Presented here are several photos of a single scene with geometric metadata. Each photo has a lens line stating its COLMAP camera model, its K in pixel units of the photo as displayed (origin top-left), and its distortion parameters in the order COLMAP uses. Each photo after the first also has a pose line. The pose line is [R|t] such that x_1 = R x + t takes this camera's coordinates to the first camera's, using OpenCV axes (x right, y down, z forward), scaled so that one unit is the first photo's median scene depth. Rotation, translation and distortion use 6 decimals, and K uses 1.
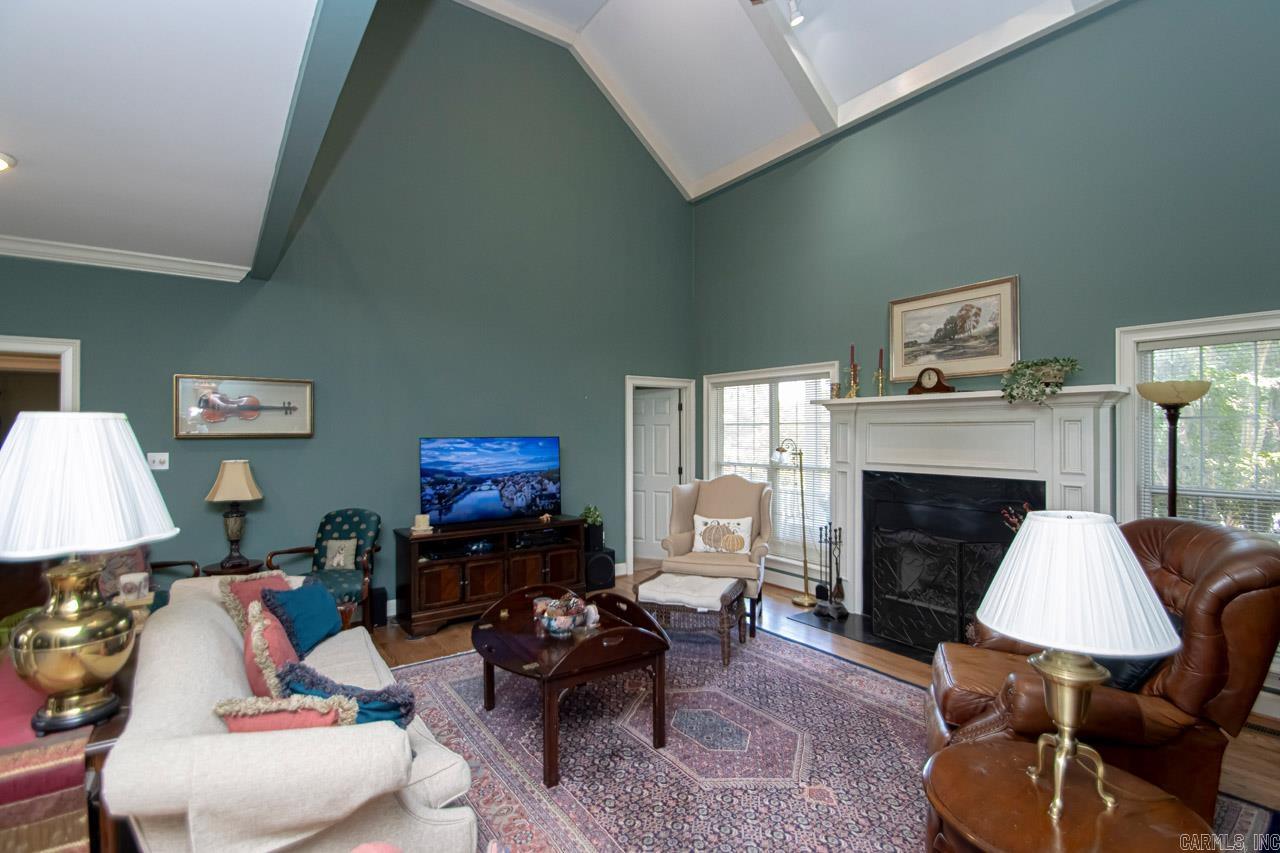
lens RADIAL K [[598.5, 0, 646.4], [0, 598.5, 431.9], [0, 0, 1]] dist [-0.000874, -0.000105]
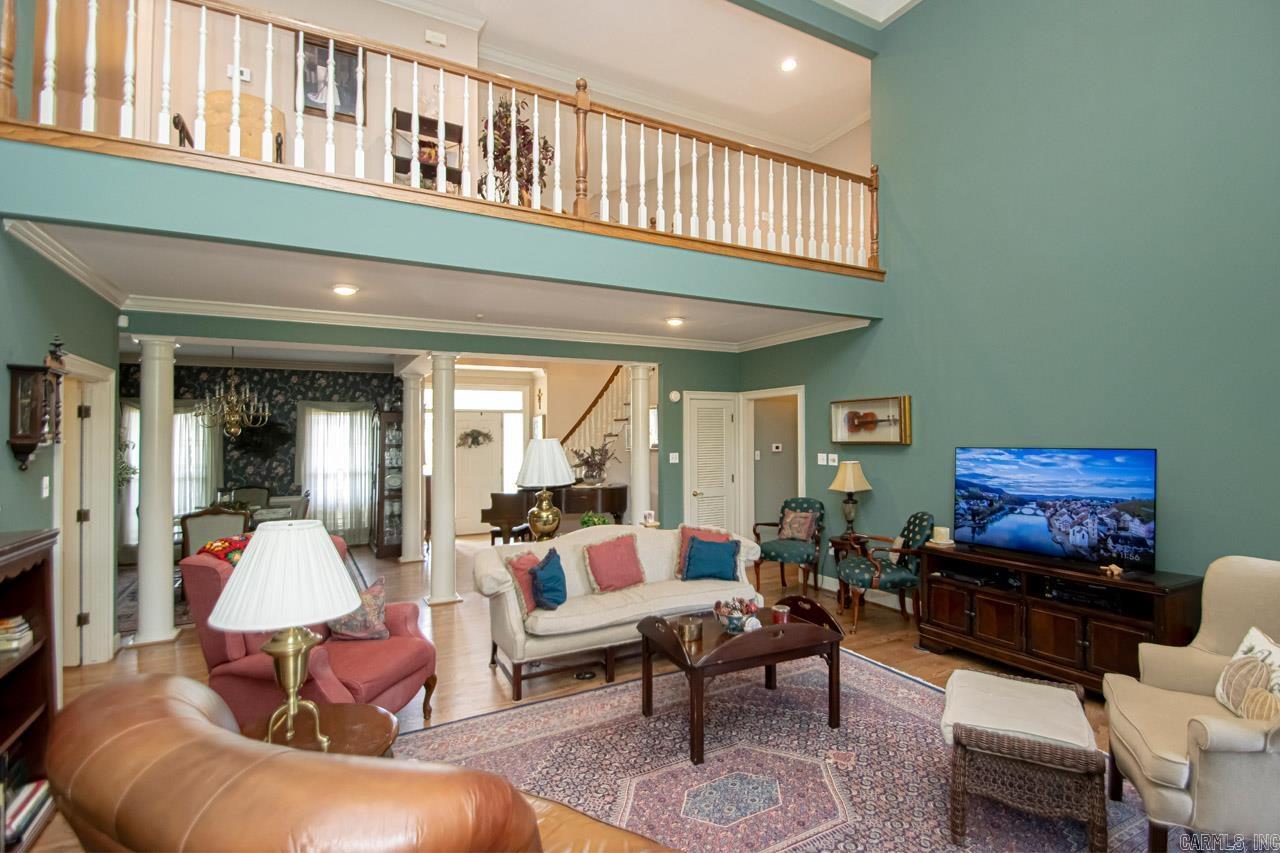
lens RADIAL K [[598.5, 0, 645.3], [0, 598.5, 427.4], [0, 0, 1]] dist [-0.000874, -0.000105]
pose [[-0.128954, -0.014446, -0.991545, 0.594428], [0.007043, 0.999855, -0.015483, -0.009490], [0.991626, -0.008980, -0.128834, 0.606951]]
